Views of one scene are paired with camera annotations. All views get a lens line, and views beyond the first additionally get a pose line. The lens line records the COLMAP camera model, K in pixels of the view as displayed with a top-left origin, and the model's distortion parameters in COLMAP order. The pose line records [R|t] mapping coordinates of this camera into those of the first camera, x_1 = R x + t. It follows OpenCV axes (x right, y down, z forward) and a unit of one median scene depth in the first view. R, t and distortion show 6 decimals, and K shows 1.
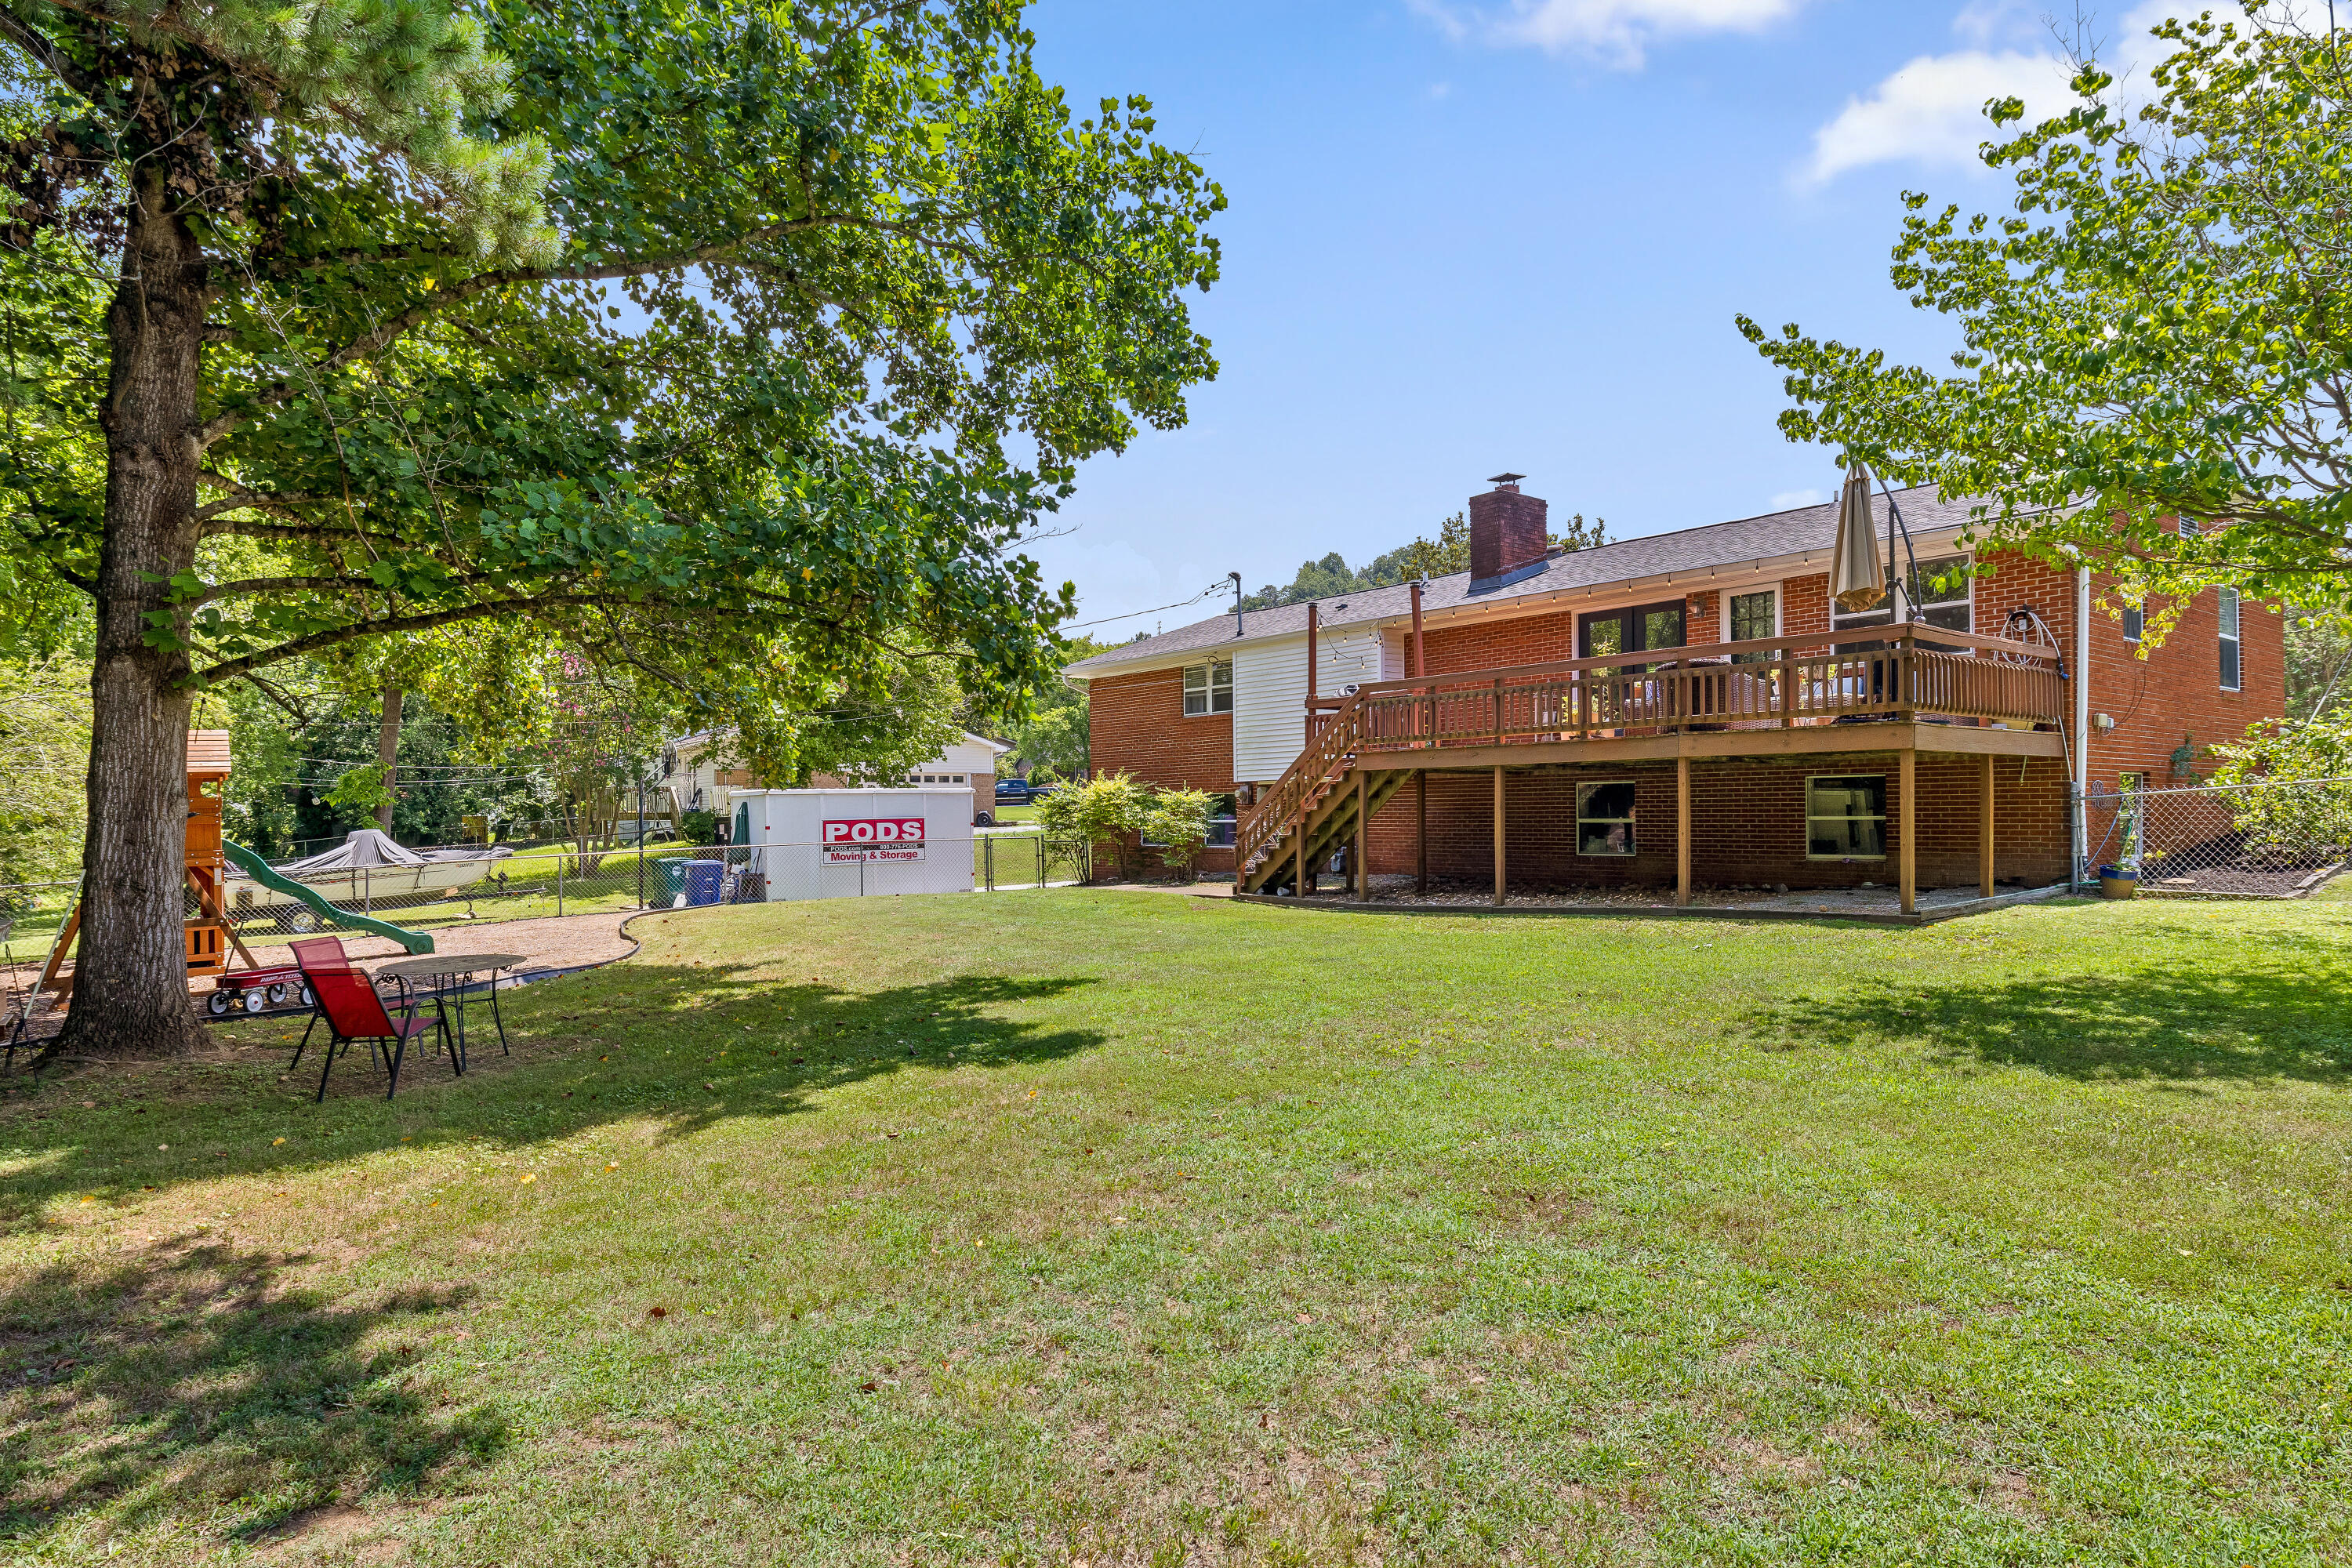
lens RADIAL K [[1306.5, 0, 1187.6], [0, 1306.5, 809.2], [0, 0, 1]] dist [0.001224, 0.002874]
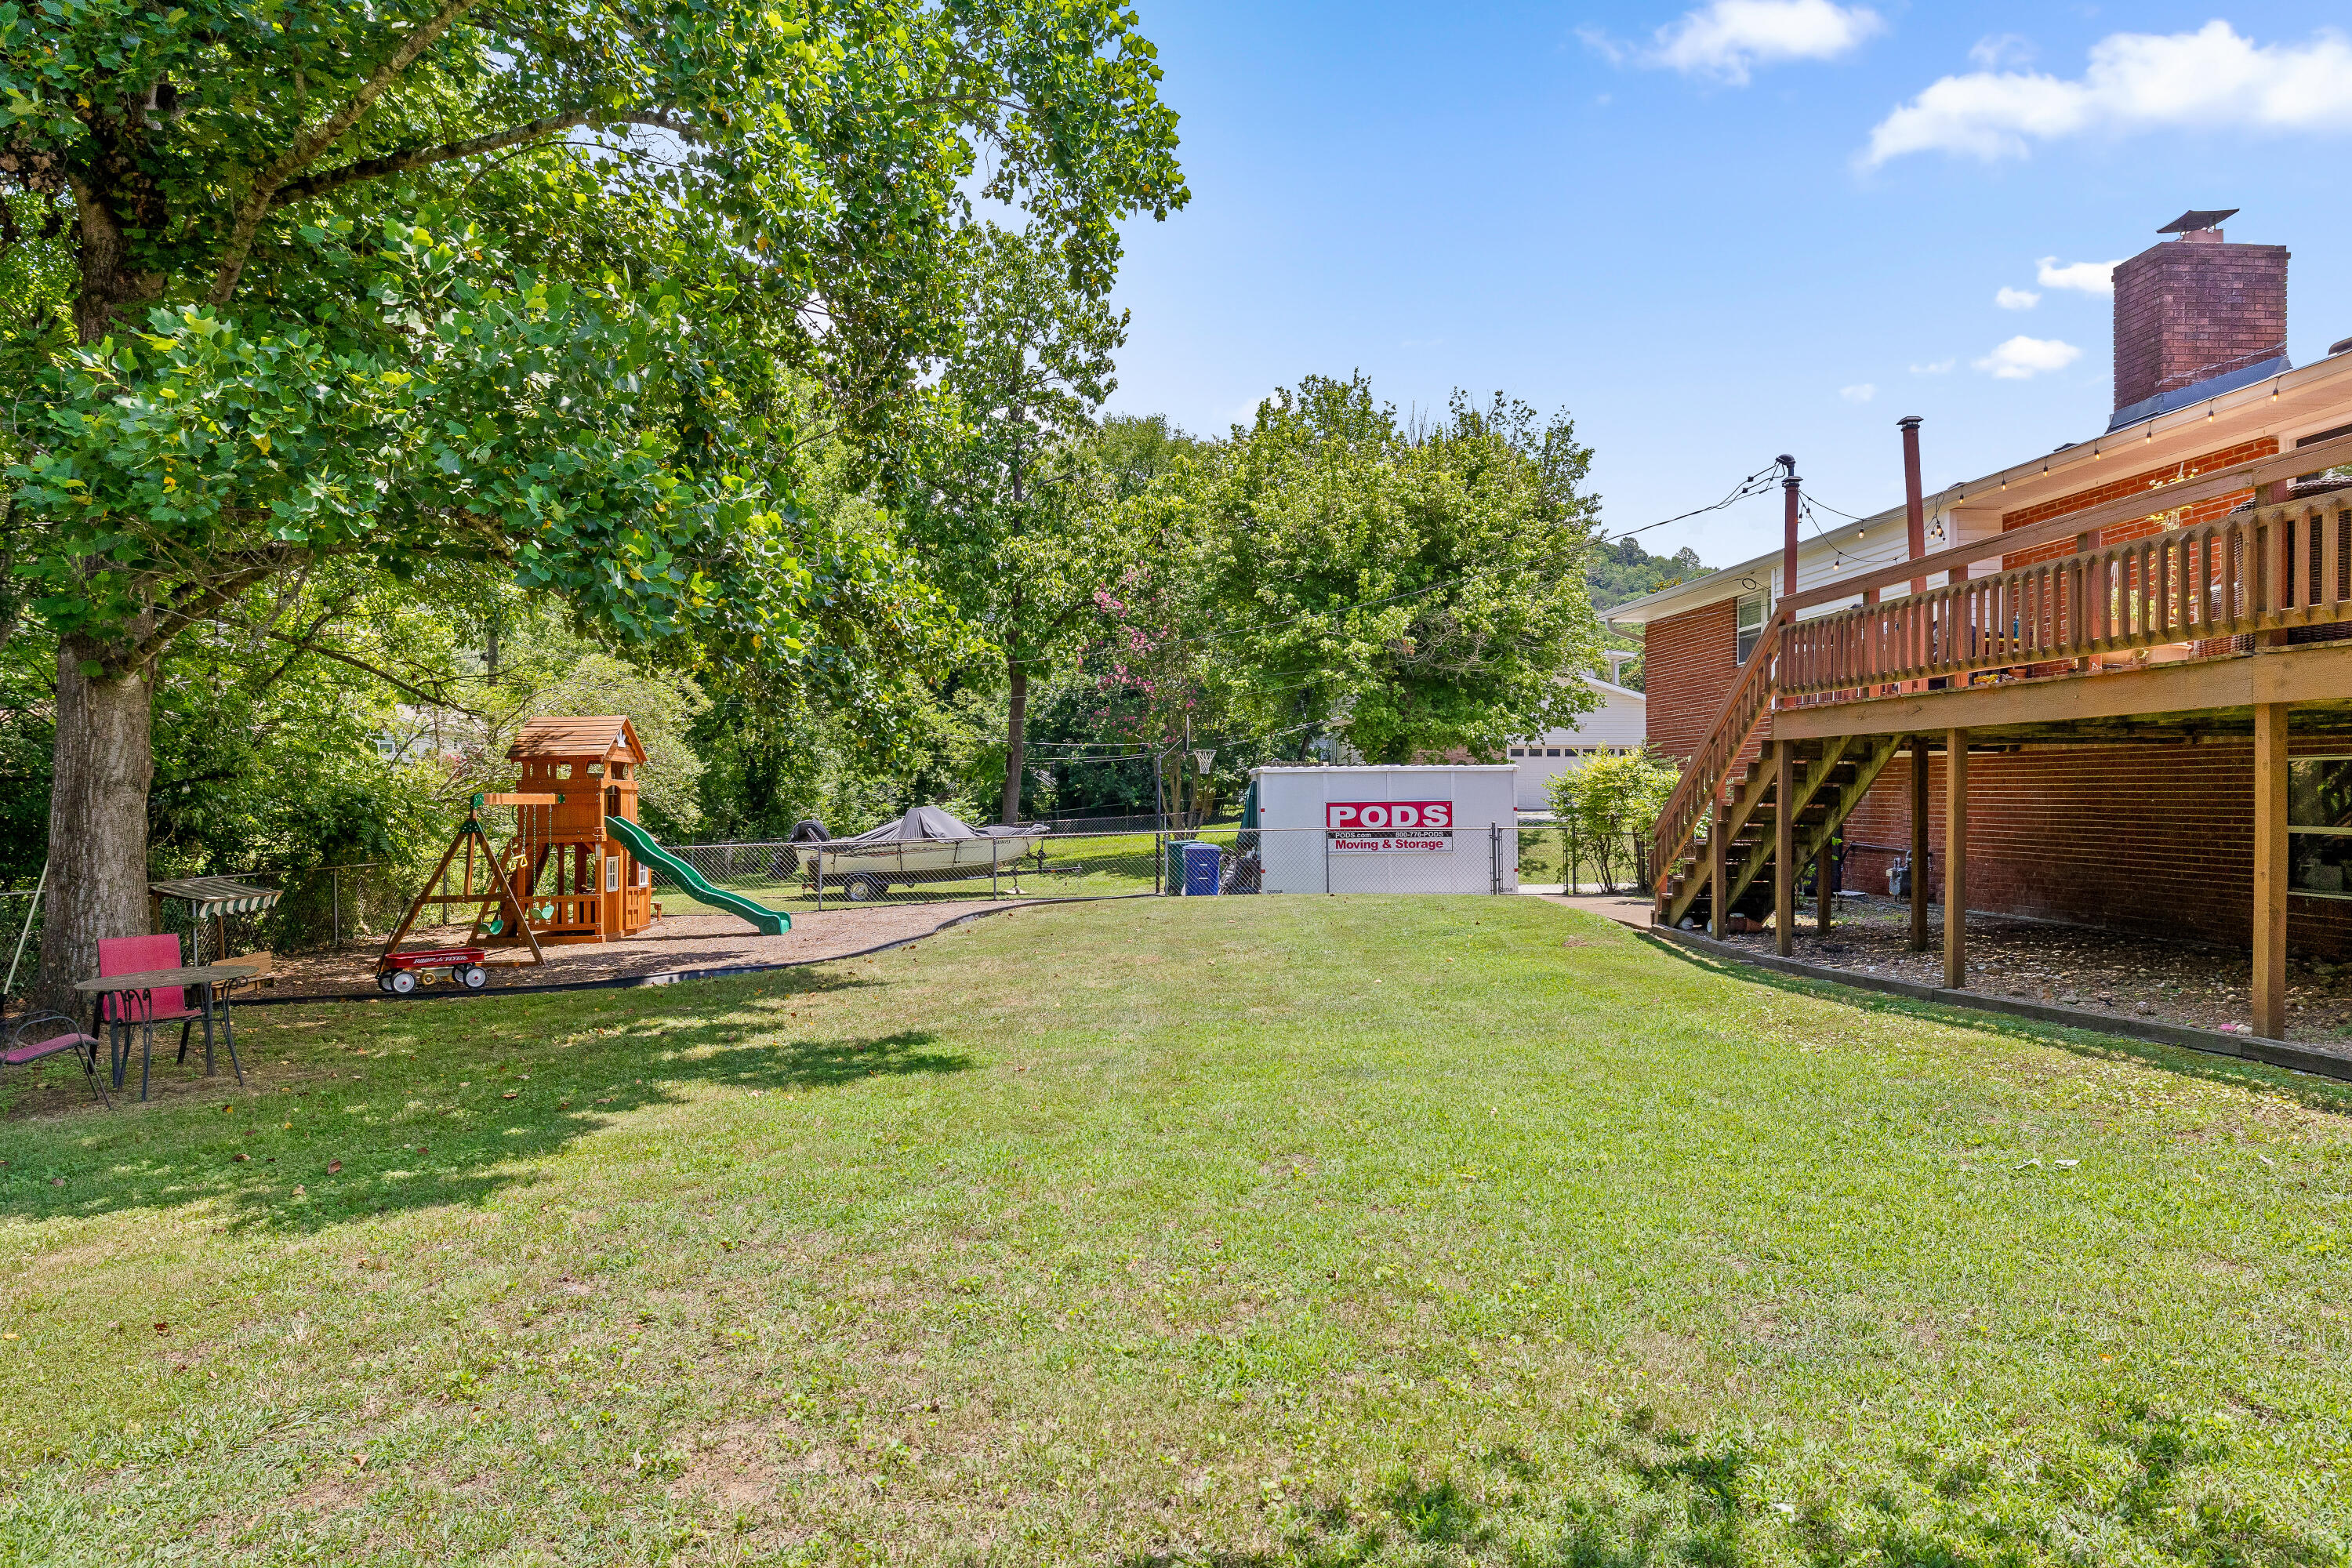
lens RADIAL K [[1365.8, 0, 1181.8], [0, 1365.8, 781.8], [0, 0, 1]] dist [-0.022544, 0.003801]
pose [[0.814943, 0.004019, -0.579527, 0.236416], [-0.003990, 0.999991, 0.001324, -0.008458], [0.579528, 0.001233, 0.814952, 0.280164]]
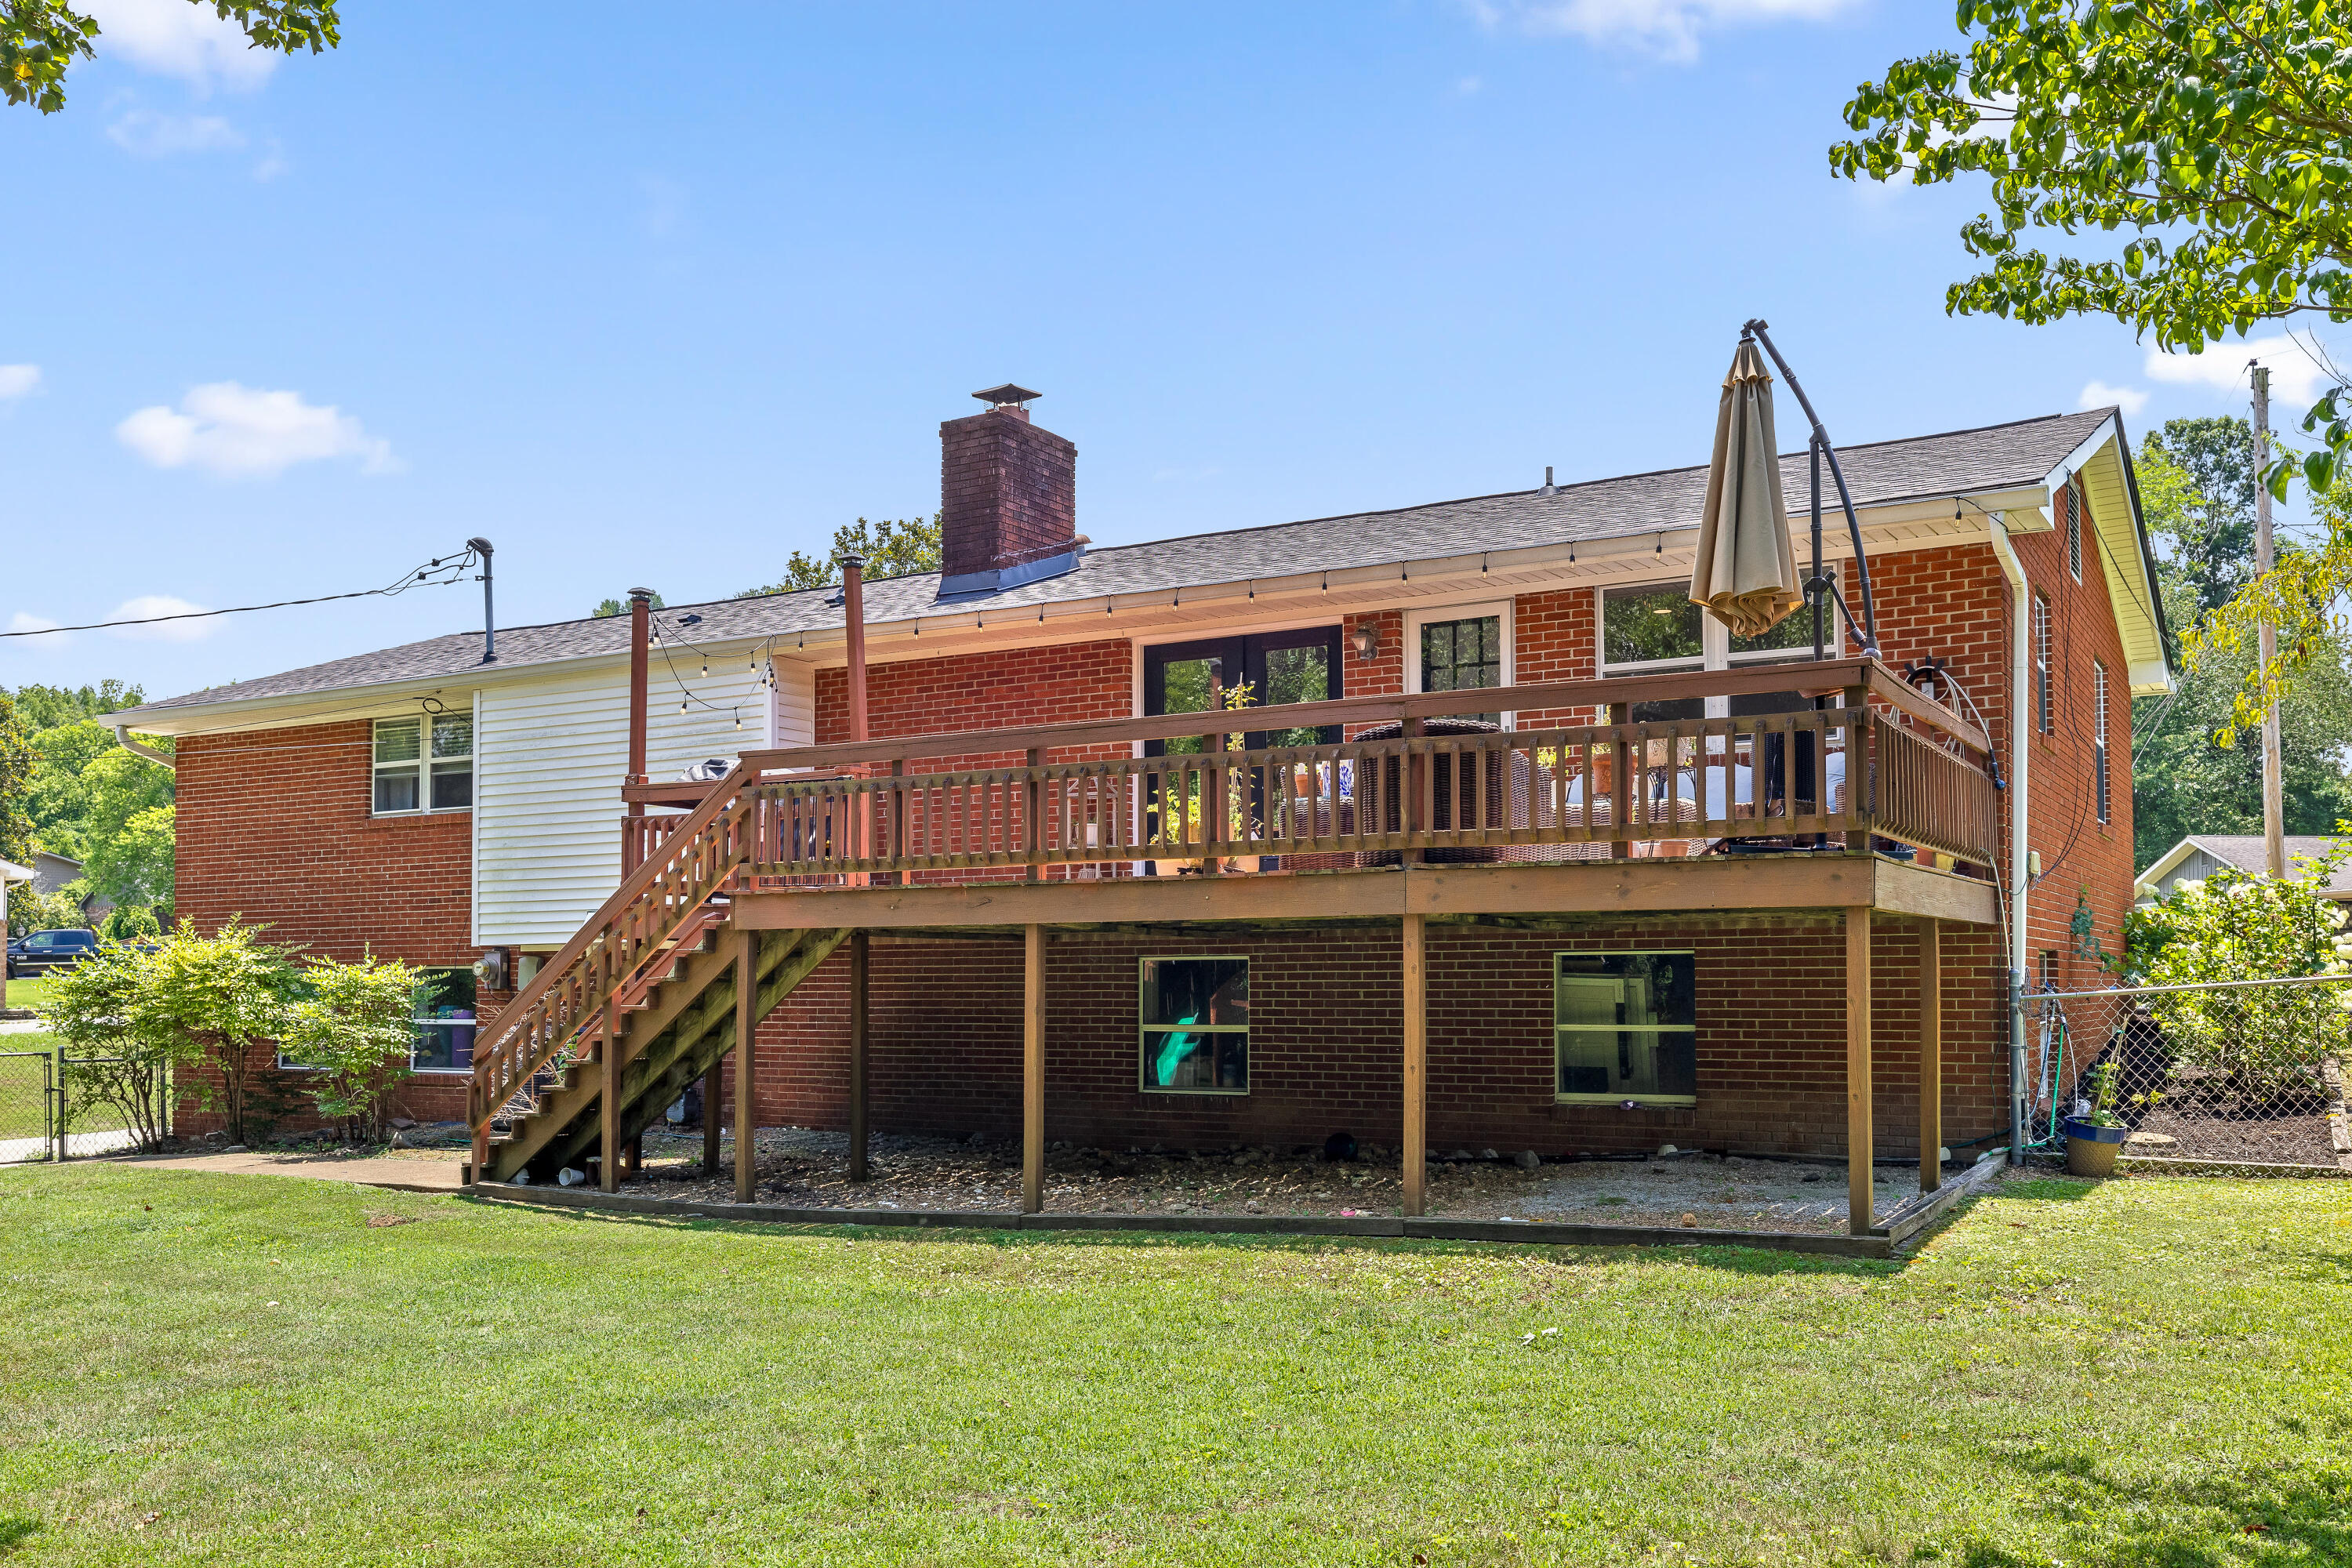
lens RADIAL K [[1983.2, 0, 1119.2], [0, 1983.2, 913.5], [0, 0, 1]] dist [0.005354, -0.008620]
pose [[0.940779, 0.017104, 0.338589, 0.012796], [-0.005347, 0.999351, -0.035627, -0.008783], [-0.338979, 0.031707, 0.940260, 0.226414]]
